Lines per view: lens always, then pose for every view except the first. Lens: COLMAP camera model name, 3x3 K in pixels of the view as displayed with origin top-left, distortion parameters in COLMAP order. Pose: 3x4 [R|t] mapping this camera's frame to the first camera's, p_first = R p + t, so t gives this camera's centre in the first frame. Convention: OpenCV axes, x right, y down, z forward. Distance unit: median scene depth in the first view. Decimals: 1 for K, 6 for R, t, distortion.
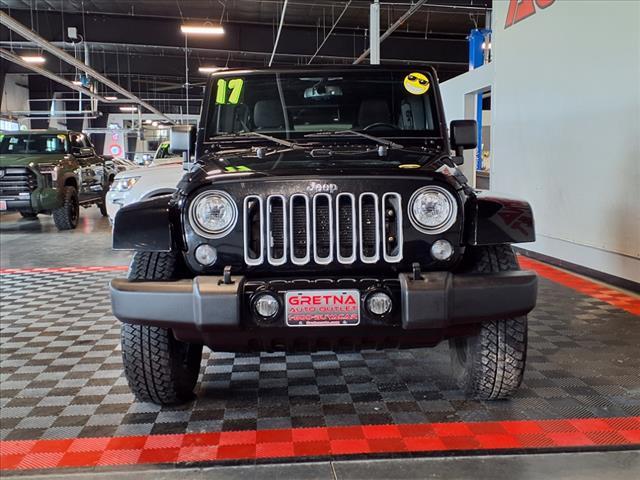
lens RADIAL K [[751.5, 0, 320.0], [0, 751.5, 240.0], [0, 0, 1]] dist [0.020928, 0.018801]
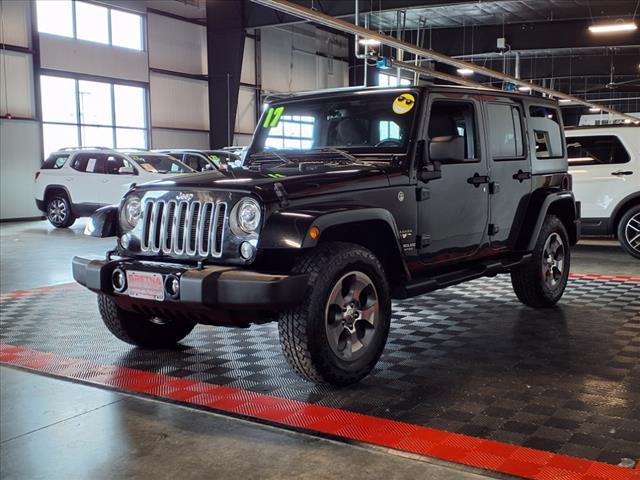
lens RADIAL K [[751.5, 0, 320.0], [0, 751.5, 240.0], [0, 0, 1]] dist [0.020928, 0.018801]
pose [[0.802617, 0.059388, -0.593531, 0.687419], [-0.060482, 0.998006, 0.018070, -0.023070], [0.593420, 0.021395, 0.804608, 0.054414]]
